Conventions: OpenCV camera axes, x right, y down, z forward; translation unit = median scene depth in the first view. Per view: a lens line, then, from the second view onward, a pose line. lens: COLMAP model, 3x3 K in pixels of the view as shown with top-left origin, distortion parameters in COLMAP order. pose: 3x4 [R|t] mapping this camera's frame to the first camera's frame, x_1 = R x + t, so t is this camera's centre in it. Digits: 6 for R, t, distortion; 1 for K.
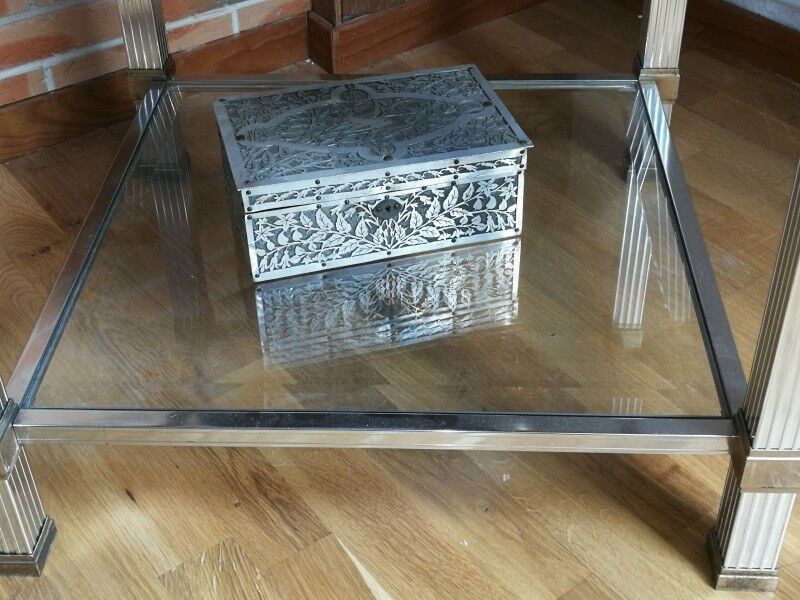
lens RADIAL K [[1114.0, 0, 399.4], [0, 1114.0, 281.6], [0, 0, 1]] dist [0.040036, -0.130889]
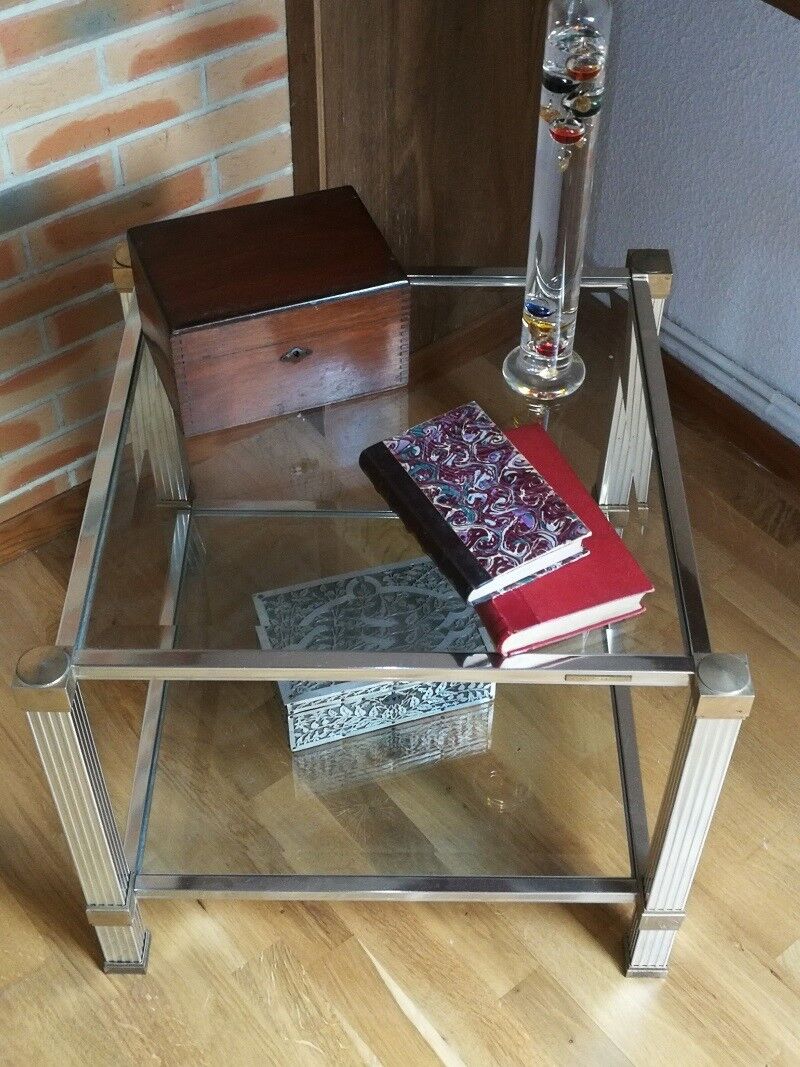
lens RADIAL K [[1485.9, 0, 421.6], [0, 1485.9, 531.8], [0, 0, 1]] dist [0.040036, -0.130889]
pose [[0.998399, -0.006891, 0.056144, -0.074375], [-0.003804, 0.982123, 0.188202, -0.586833], [-0.056437, -0.188114, 0.980524, -0.684992]]
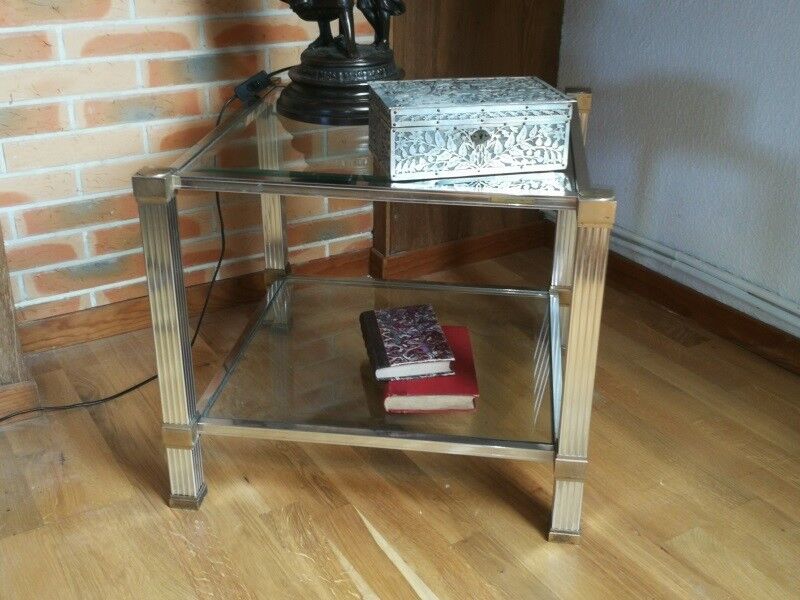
lens RADIAL K [[962.3, 0, 403.9], [0, 962.3, 305.5], [0, 0, 1]] dist [0.108300, -0.285837]
pose [[0.995819, 0.064343, -0.064845, 0.109221], [-0.076244, 0.976411, -0.202012, 0.214250], [0.050317, 0.206111, 0.977234, -0.641450]]
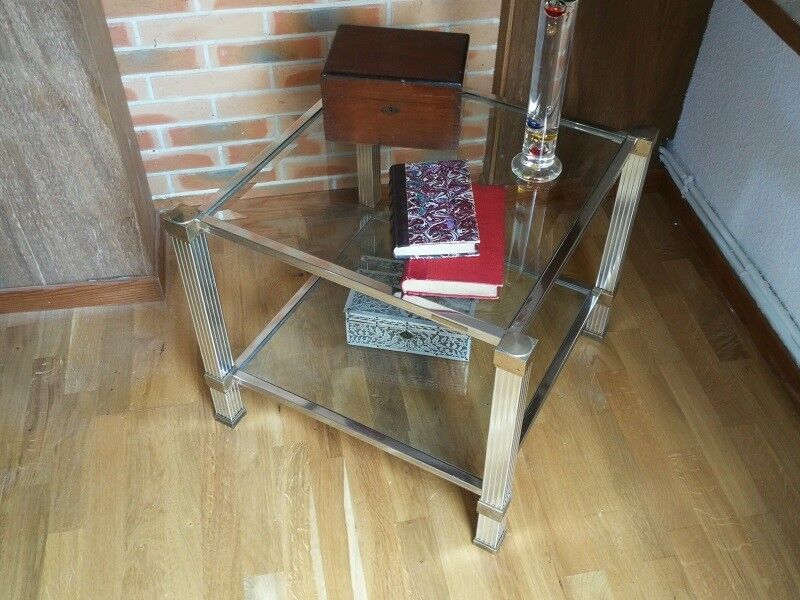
lens RADIAL K [[861.0, 0, 400.0], [0, 861.0, 300.0], [0, 0, 1]] dist [0.016276, -0.004995]
pose [[0.894665, 0.328742, -0.302496, 0.476618], [-0.277834, 0.939687, 0.199492, -0.471230], [0.349833, -0.094435, 0.932040, -0.614955]]
